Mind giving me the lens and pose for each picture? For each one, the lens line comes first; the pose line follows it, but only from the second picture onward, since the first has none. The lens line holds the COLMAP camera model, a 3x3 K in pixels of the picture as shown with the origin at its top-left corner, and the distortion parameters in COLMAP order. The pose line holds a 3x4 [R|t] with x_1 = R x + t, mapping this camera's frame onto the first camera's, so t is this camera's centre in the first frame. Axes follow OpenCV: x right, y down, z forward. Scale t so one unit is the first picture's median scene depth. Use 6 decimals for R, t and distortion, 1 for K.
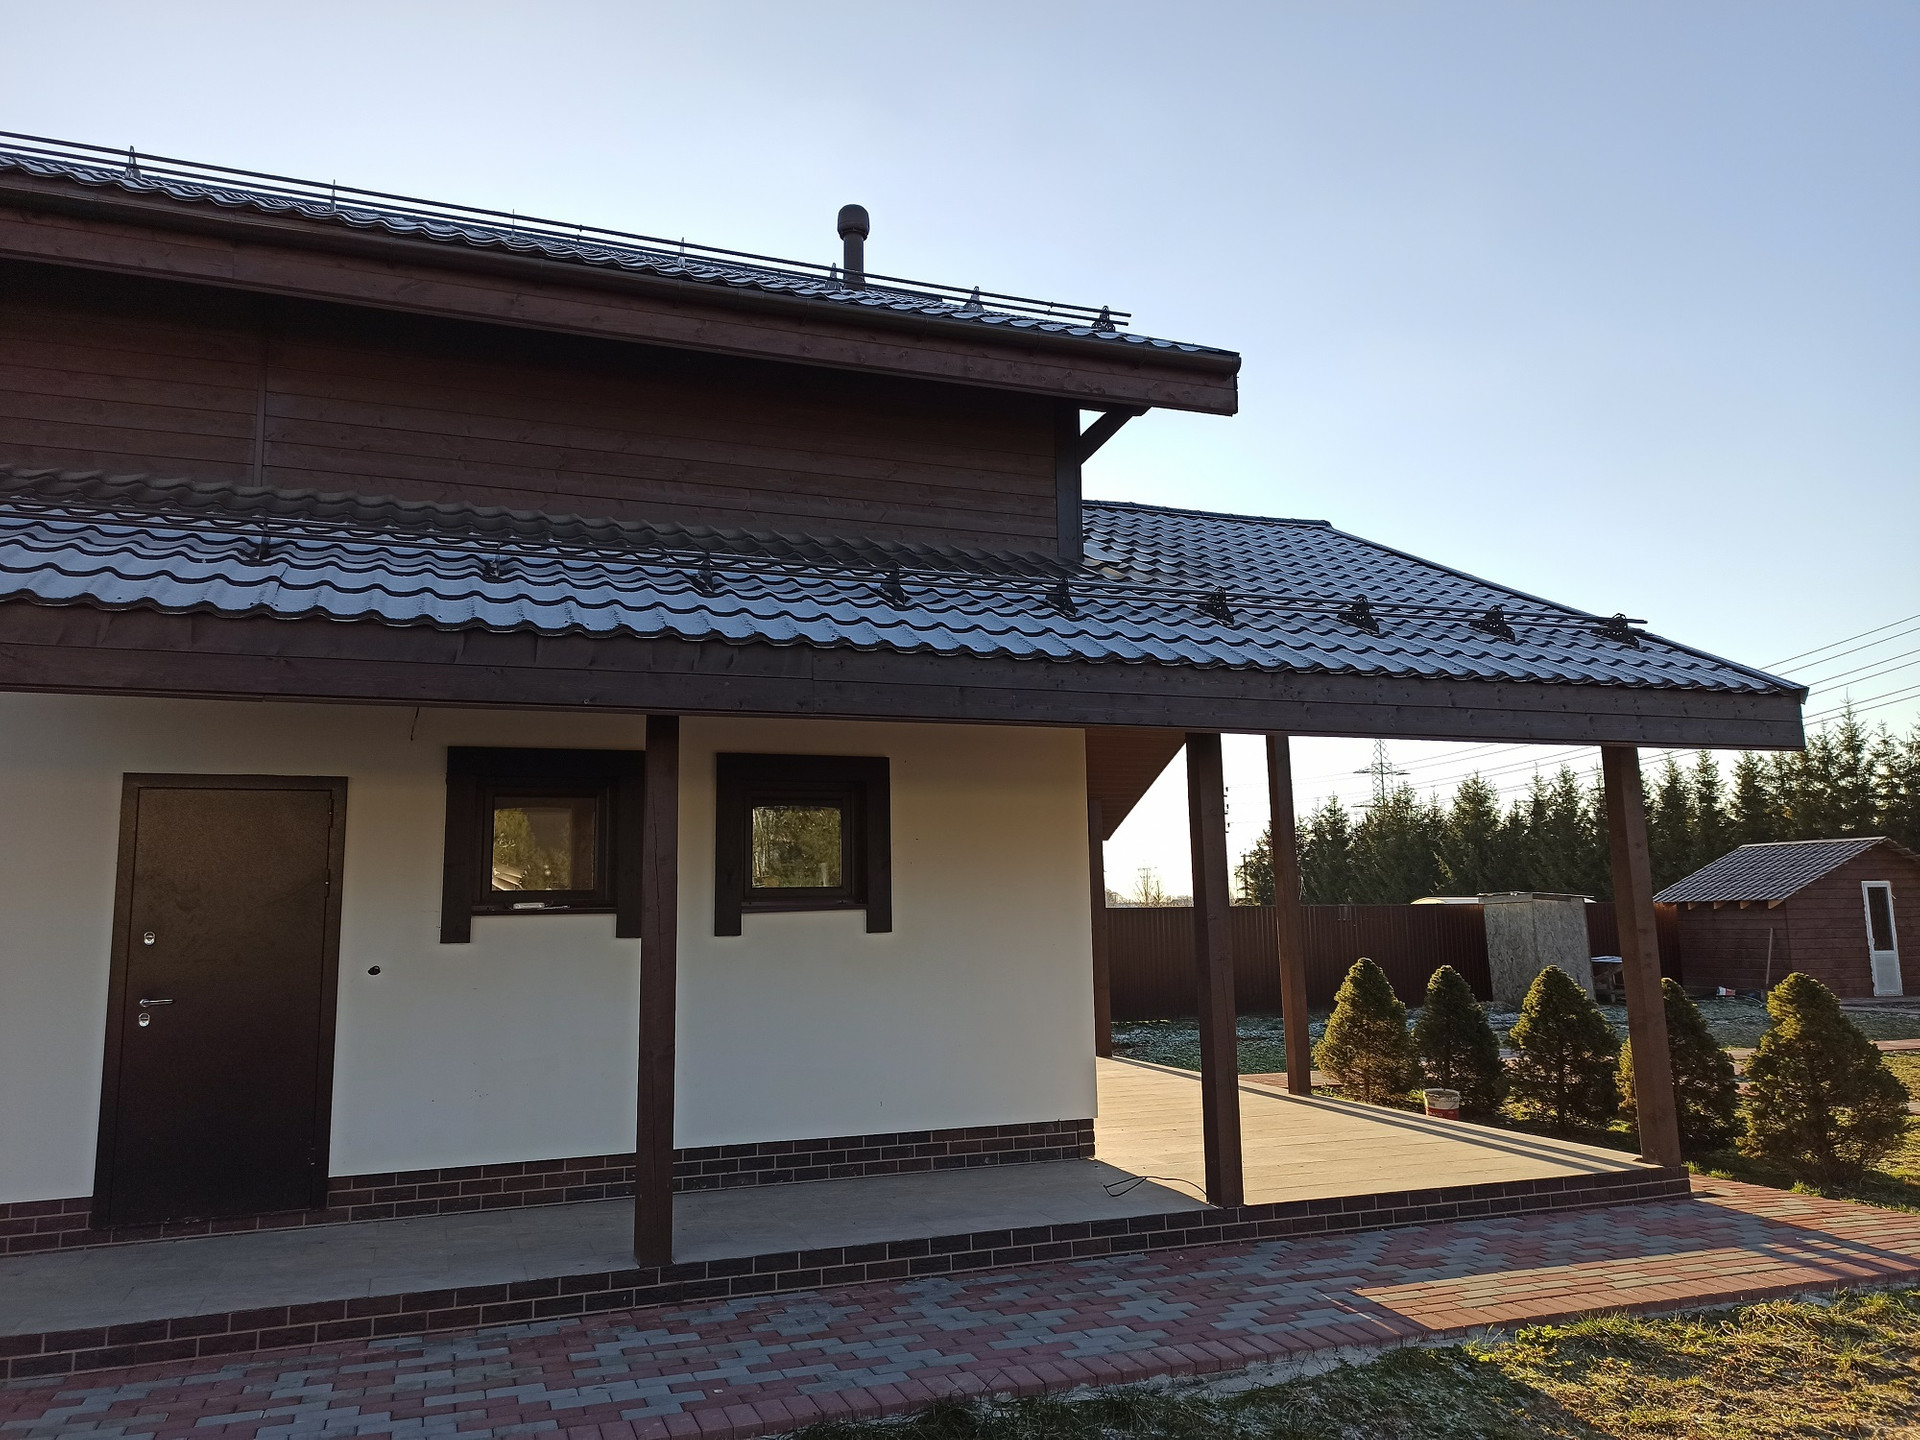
lens RADIAL K [[1400.4, 0, 963.0], [0, 1400.4, 716.3], [0, 0, 1]] dist [0.069519, -0.065412]
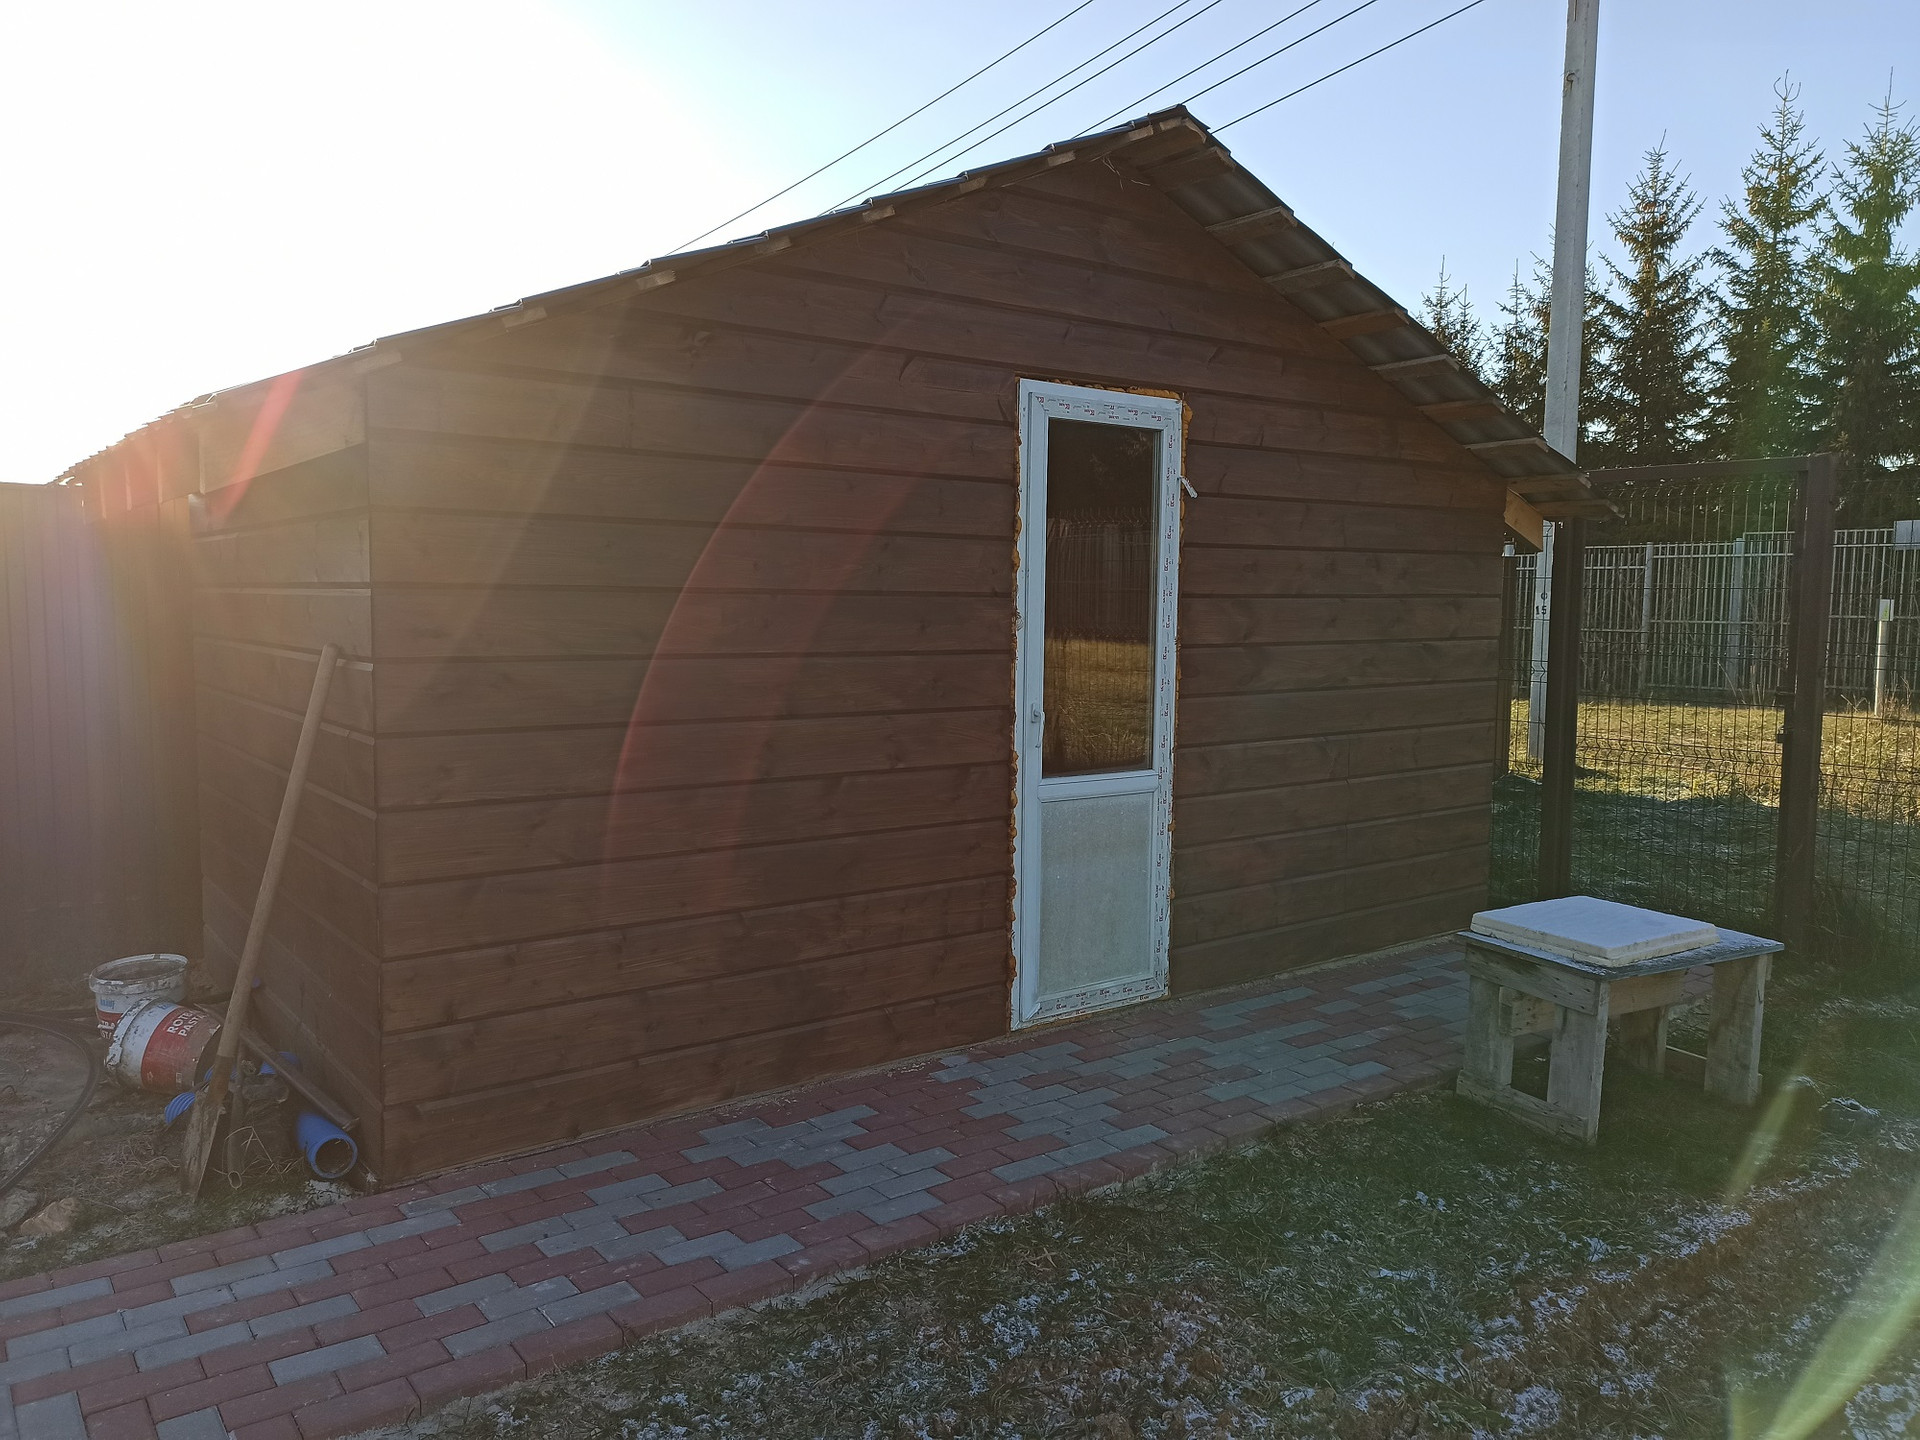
lens RADIAL K [[1419.1, 0, 960.0], [0, 1419.1, 720.0], [0, 0, 1]] dist [0.023228, 0.004370]
pose [[0.957627, 0.002549, 0.288002, 1.832866], [-0.068605, 0.973197, 0.219500, 0.375499], [-0.279723, -0.229957, 0.932135, 2.665009]]
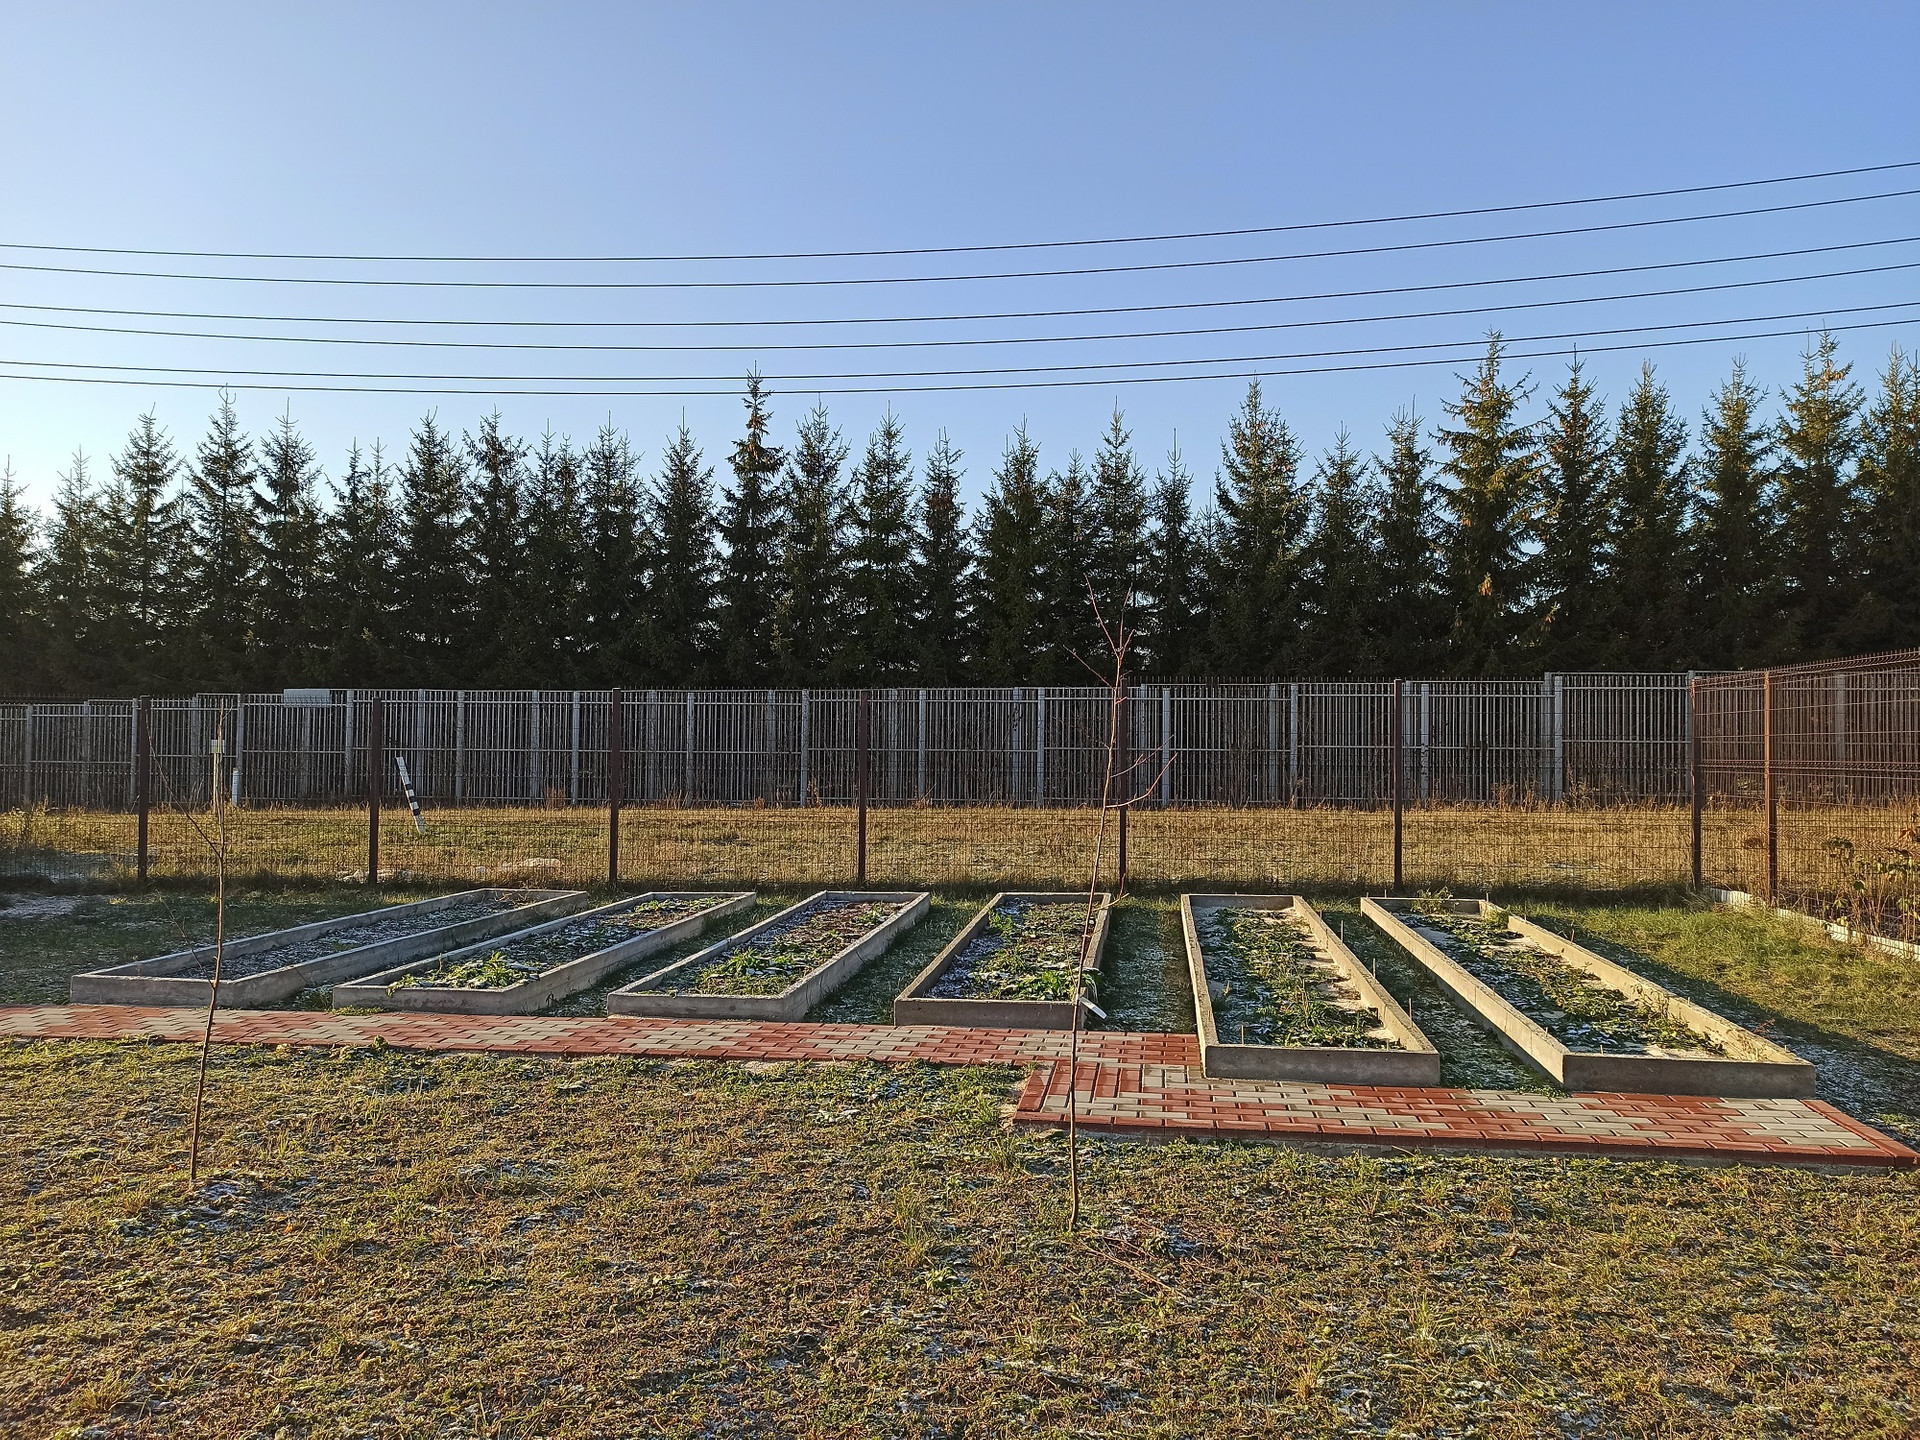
lens RADIAL K [[1400.4, 0, 963.0], [0, 1400.4, 716.3], [0, 0, 1]] dist [0.069519, -0.065412]
pose [[0.477957, 0.043813, 0.877290, 1.616345], [-0.147590, 0.988561, 0.031039, 0.131136], [-0.865895, -0.144315, 0.478957, 1.002346]]
